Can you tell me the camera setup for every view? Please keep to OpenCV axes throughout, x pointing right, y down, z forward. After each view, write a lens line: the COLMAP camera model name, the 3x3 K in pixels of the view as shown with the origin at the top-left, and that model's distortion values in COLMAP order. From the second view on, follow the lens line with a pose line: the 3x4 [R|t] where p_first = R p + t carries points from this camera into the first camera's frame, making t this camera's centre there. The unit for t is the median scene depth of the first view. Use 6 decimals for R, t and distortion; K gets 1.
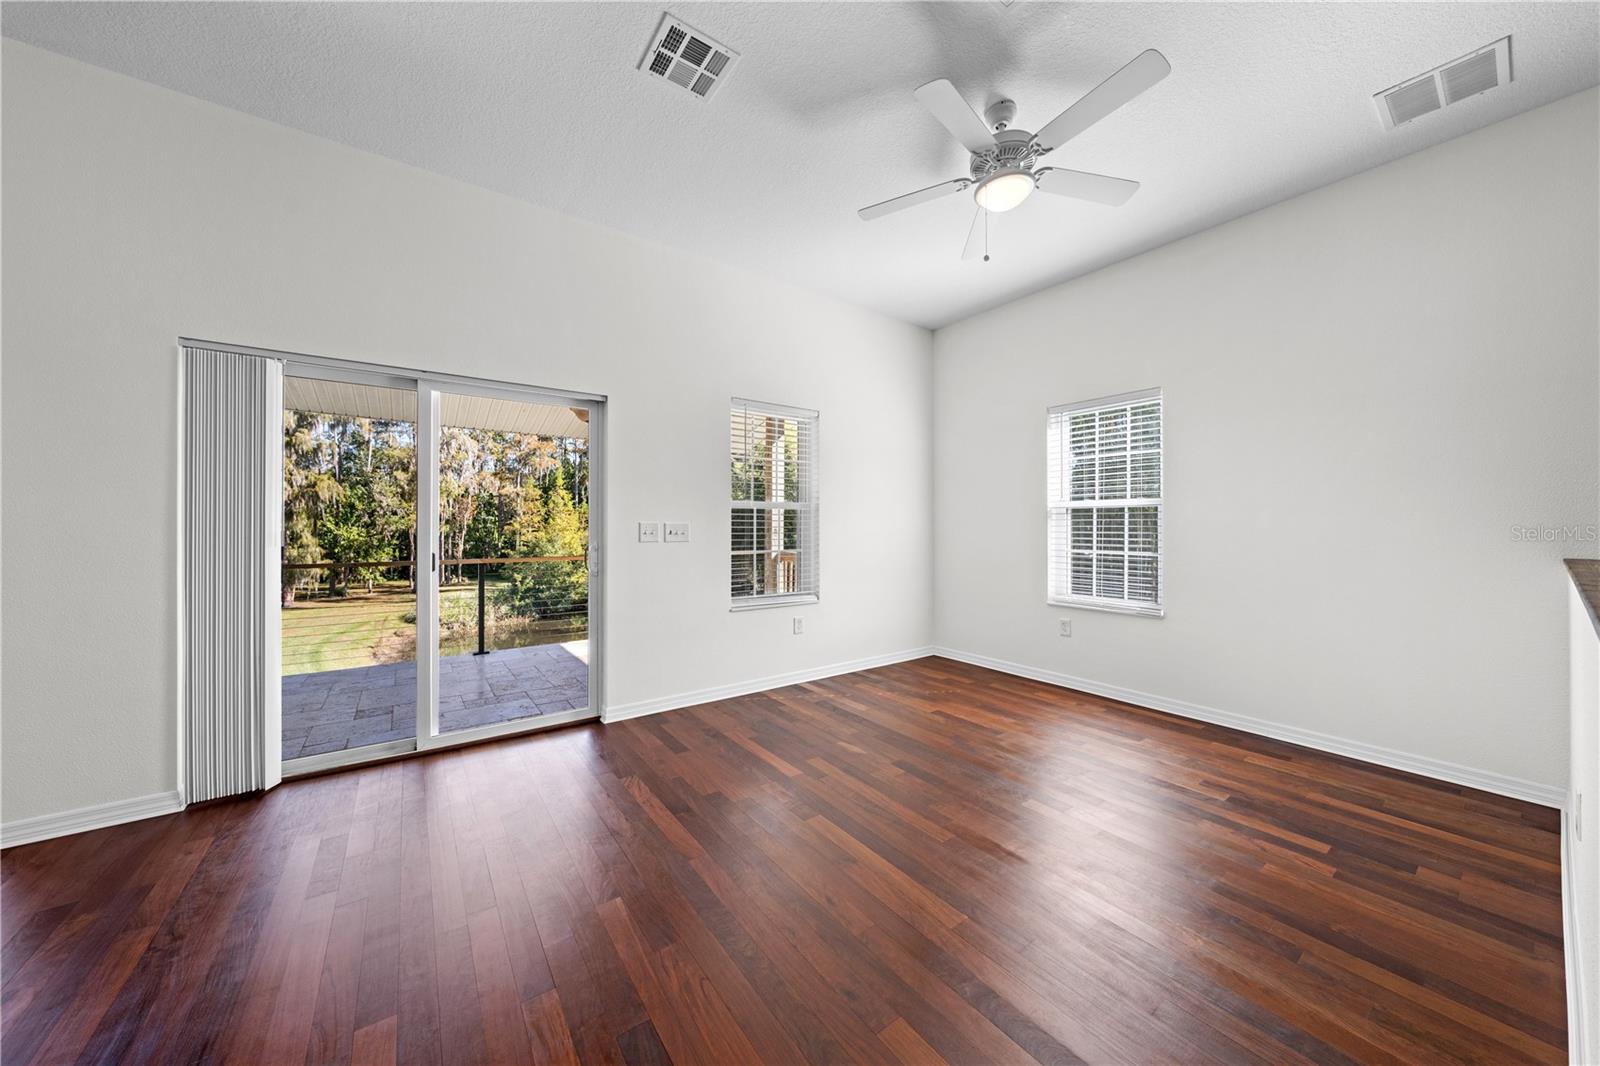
lens RADIAL K [[538.8, 0, 791.1], [0, 538.8, 529.1], [0, 0, 1]] dist [-0.001582, 0.001137]
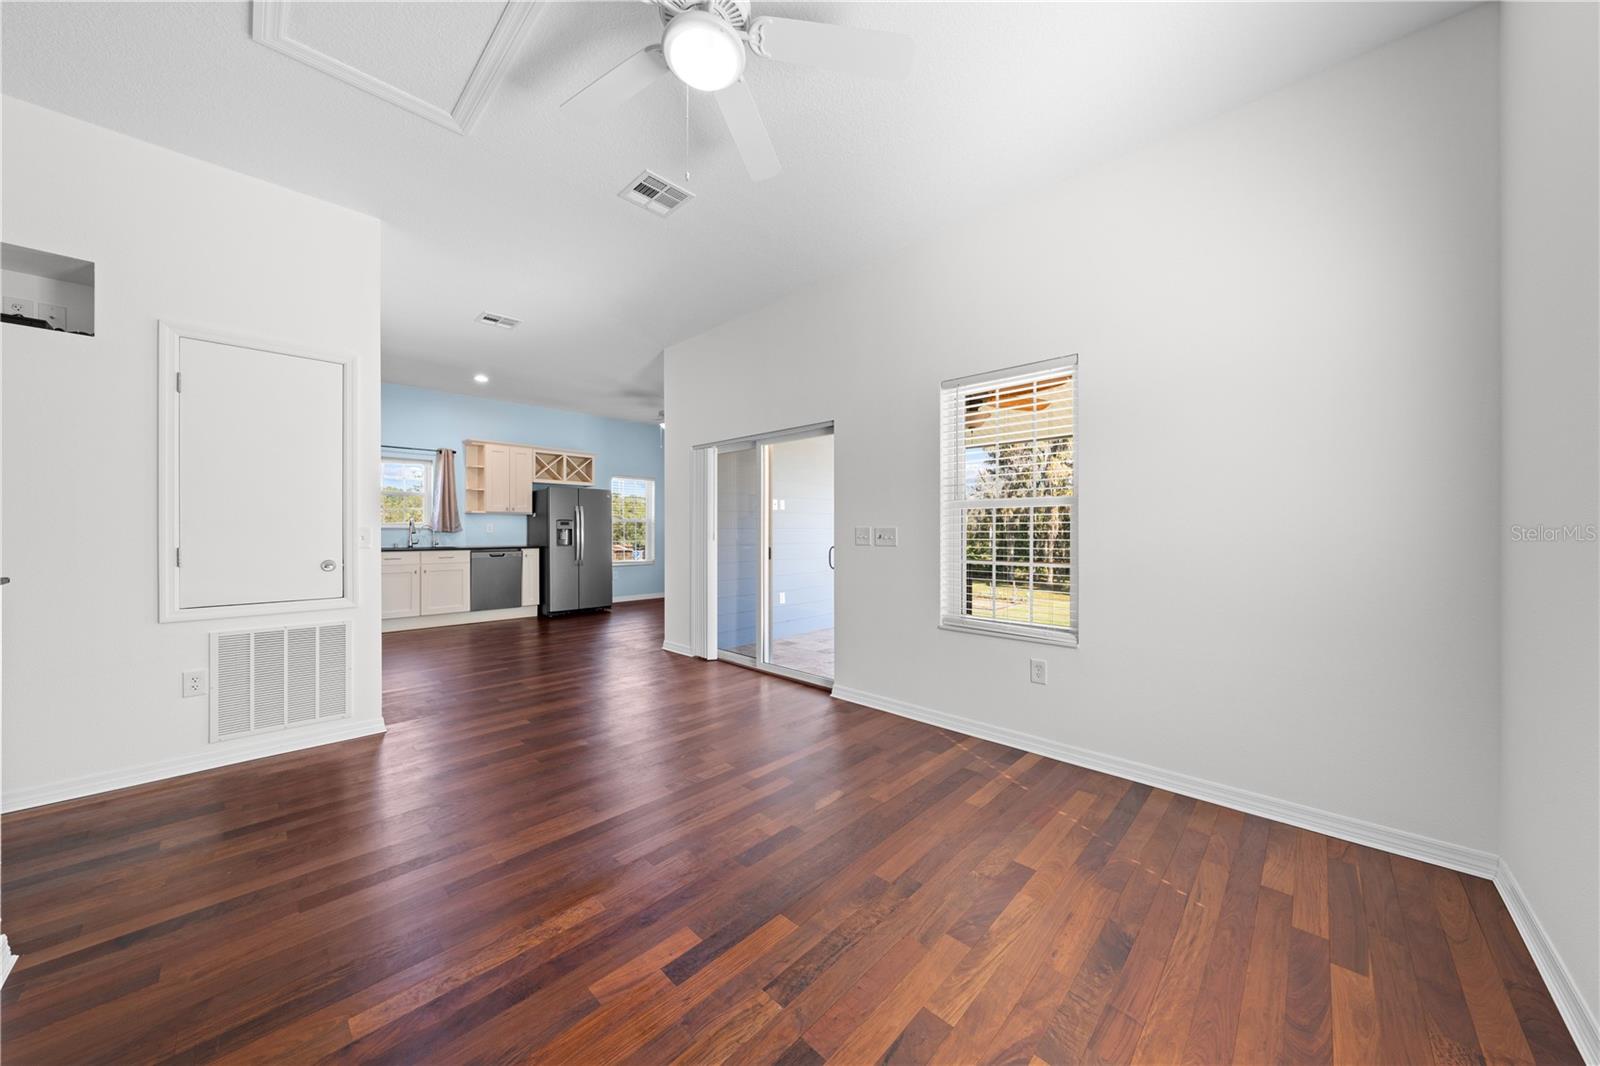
lens RADIAL K [[538.8, 0, 798.3], [0, 538.8, 531.4], [0, 0, 1]] dist [-0.001582, 0.001137]
pose [[0.191639, 0.009247, -0.981422, 0.770896], [0.002732, 0.999947, 0.009955, -0.015030], [0.981462, -0.004589, 0.191603, 0.669615]]
